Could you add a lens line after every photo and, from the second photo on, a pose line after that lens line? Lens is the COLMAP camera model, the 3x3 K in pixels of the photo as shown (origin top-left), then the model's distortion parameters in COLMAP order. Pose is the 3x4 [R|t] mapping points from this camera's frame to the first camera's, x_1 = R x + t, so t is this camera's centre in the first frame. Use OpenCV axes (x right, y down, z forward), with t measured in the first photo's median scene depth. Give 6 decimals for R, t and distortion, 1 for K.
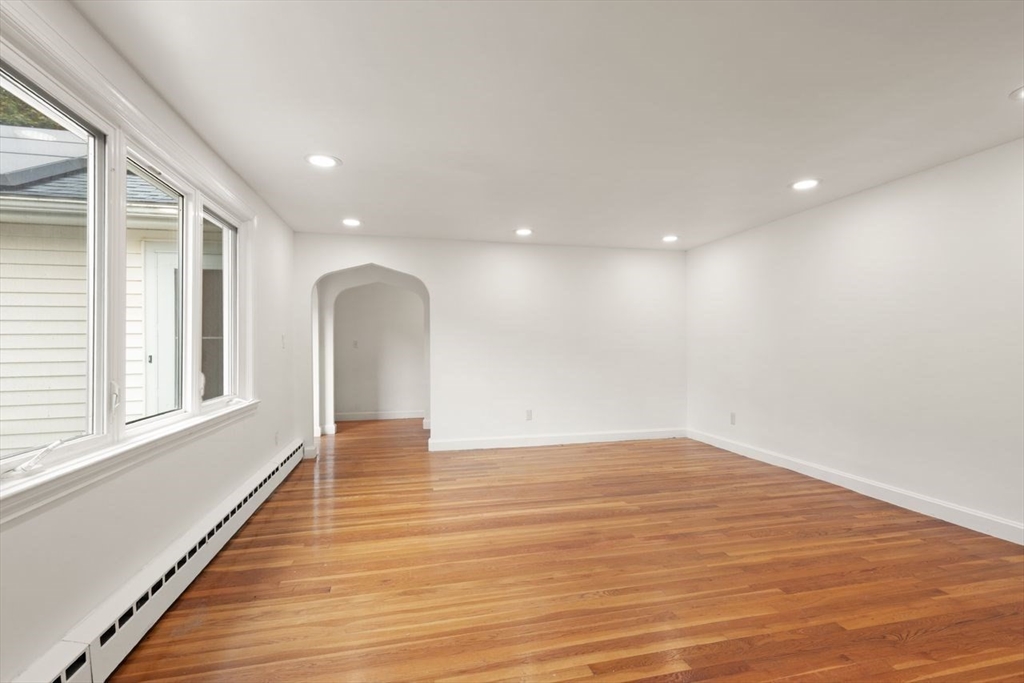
lens RADIAL K [[476.4, 0, 512.0], [0, 476.4, 341.5], [0, 0, 1]] dist [0.004765, -0.000161]
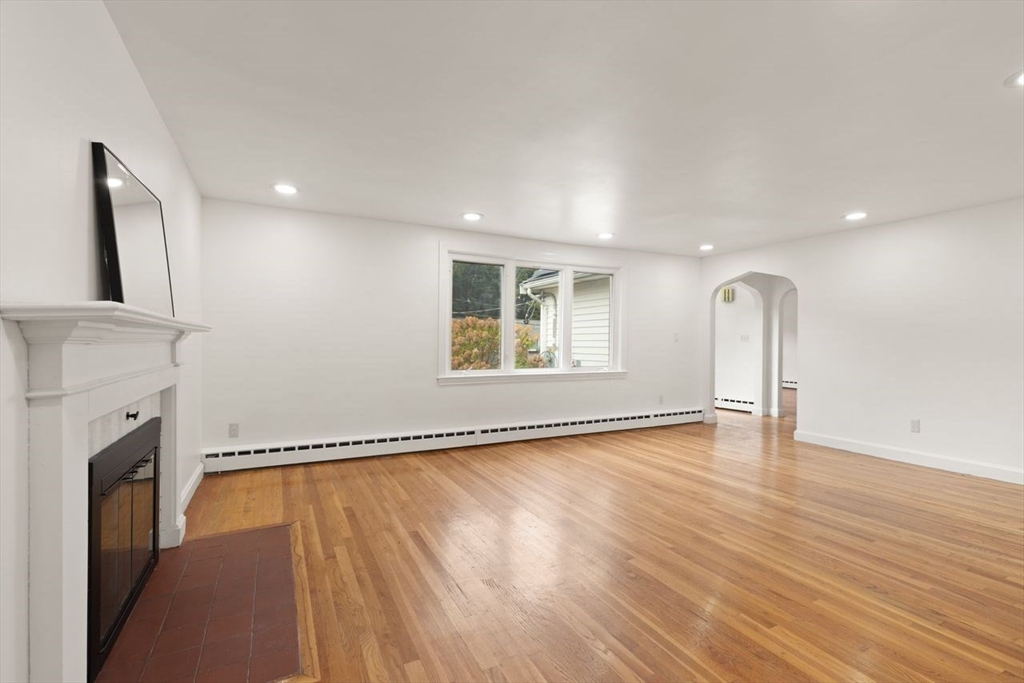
lens RADIAL K [[462.6, 0, 516.0], [0, 462.6, 340.9], [0, 0, 1]] dist [0.002585, -0.000276]
pose [[0.245574, 0.007747, -0.969347, 1.213992], [0.002474, 0.999960, 0.008619, 0.000353], [0.969375, -0.004515, 0.245545, 0.268201]]
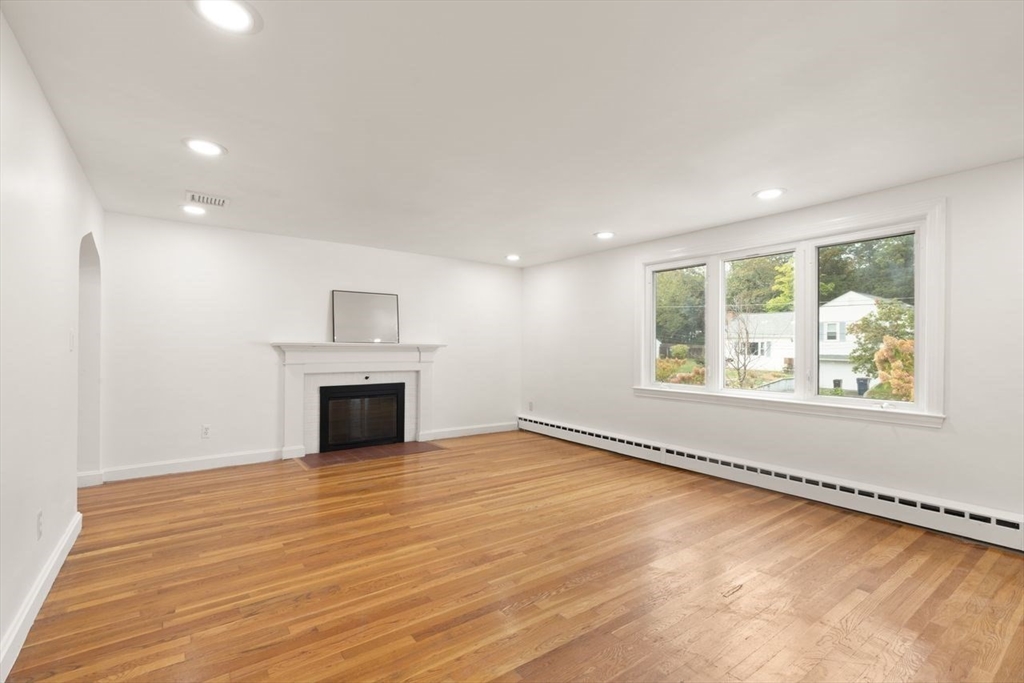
lens RADIAL K [[462.6, 0, 516.0], [0, 462.6, 340.9], [0, 0, 1]] dist [0.002585, -0.000276]
pose [[-0.915088, -0.005569, -0.403216, 0.637147], [0.002708, 0.999797, -0.019955, 0.004579], [0.403246, -0.019352, -0.914887, 1.825168]]
